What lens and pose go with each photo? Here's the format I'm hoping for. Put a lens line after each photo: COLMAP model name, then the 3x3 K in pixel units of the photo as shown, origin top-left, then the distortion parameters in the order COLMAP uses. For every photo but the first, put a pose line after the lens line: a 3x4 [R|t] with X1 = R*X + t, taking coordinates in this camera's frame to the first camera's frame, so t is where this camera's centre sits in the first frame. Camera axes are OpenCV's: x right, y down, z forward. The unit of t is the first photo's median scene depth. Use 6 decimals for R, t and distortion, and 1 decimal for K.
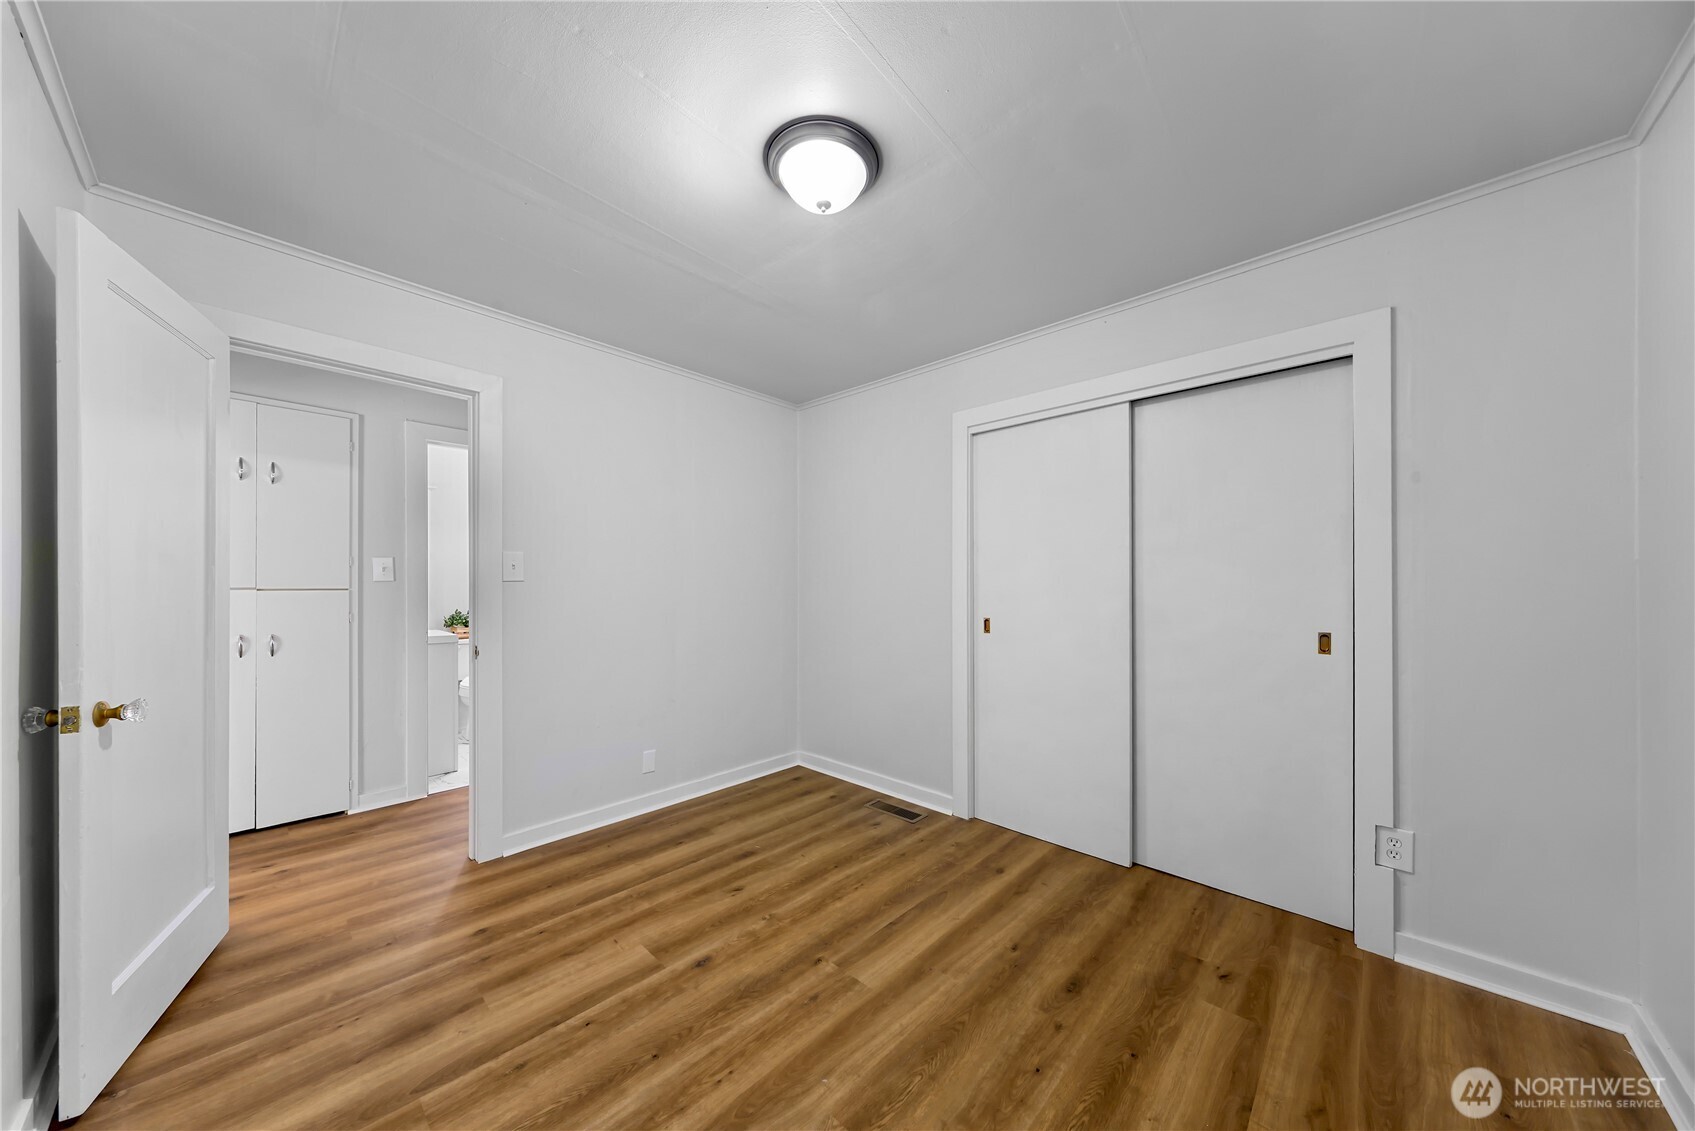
lens RADIAL K [[582.3, 0, 862.6], [0, 582.3, 582.7], [0, 0, 1]] dist [0.000251, 0.000306]
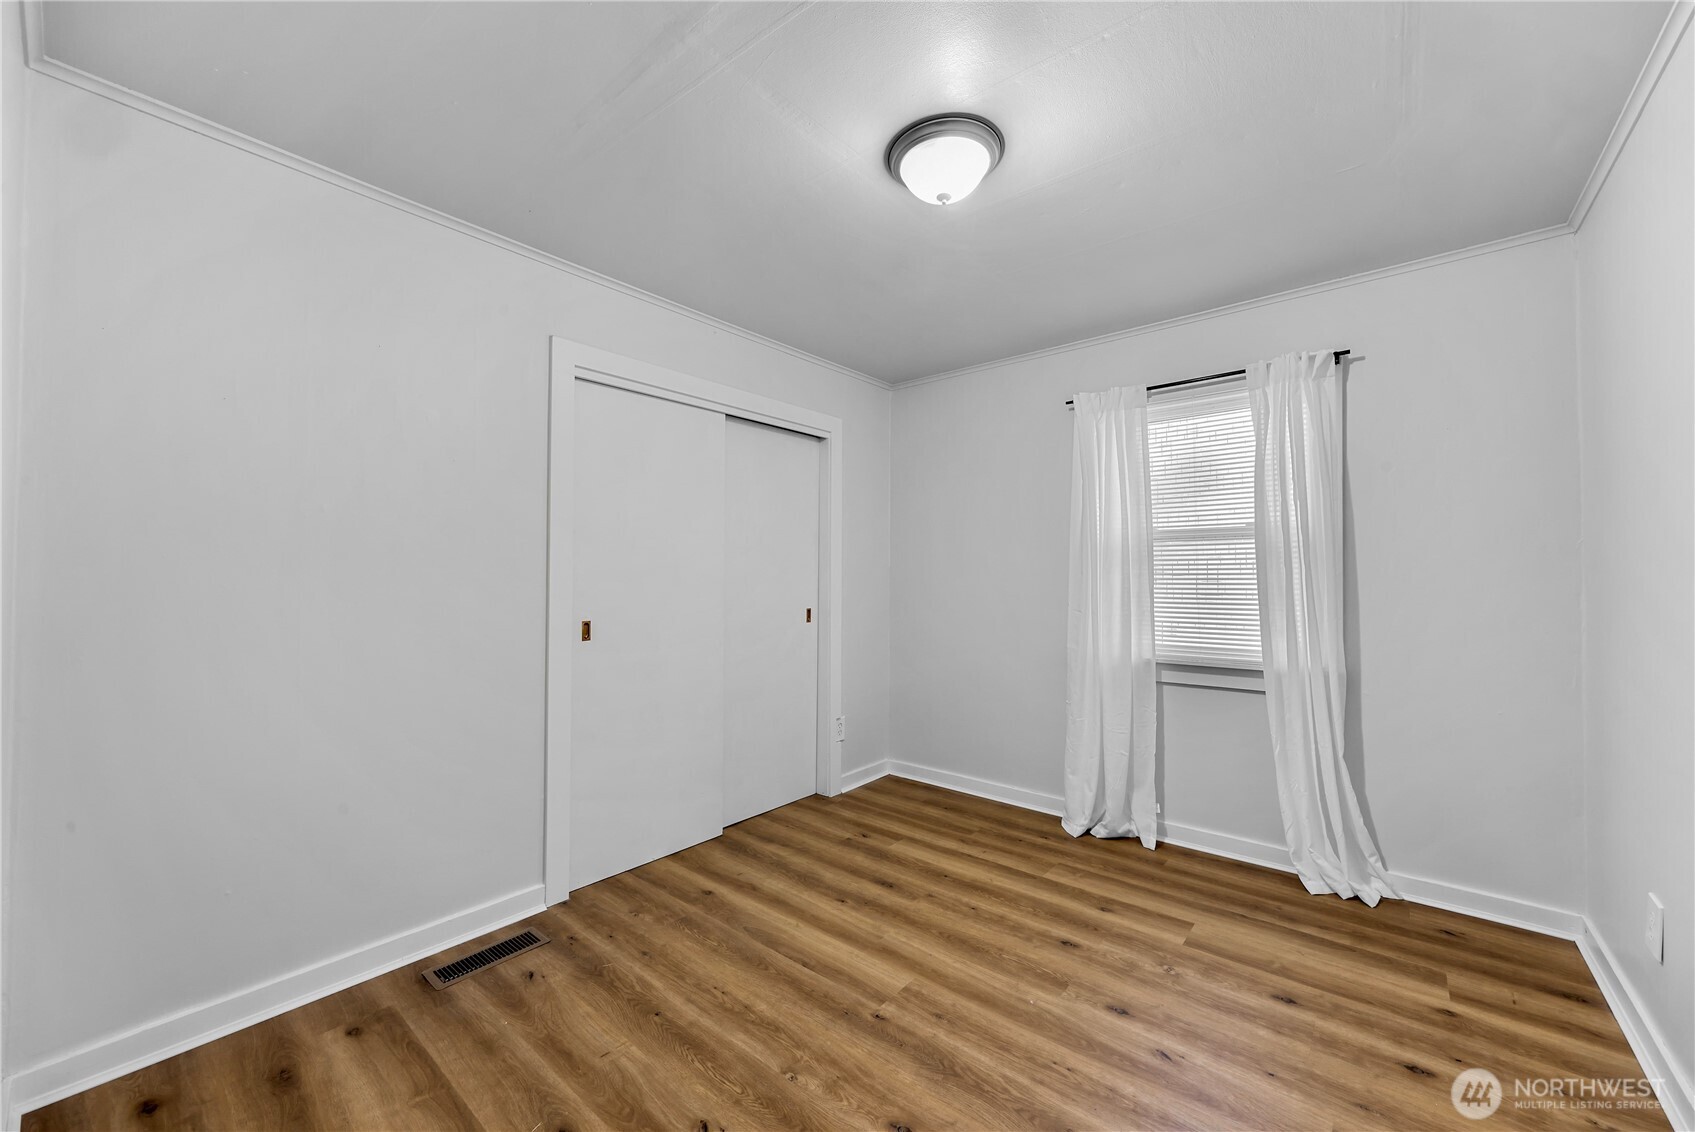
lens RADIAL K [[625.8, 0, 864.3], [0, 625.8, 566.1], [0, 0, 1]] dist [0.002349, 0.000268]
pose [[-0.048629, 0.015283, 0.998700, -0.915931], [-0.006472, 0.999857, -0.015616, -0.002139], [-0.998796, -0.007223, -0.048523, 0.971546]]
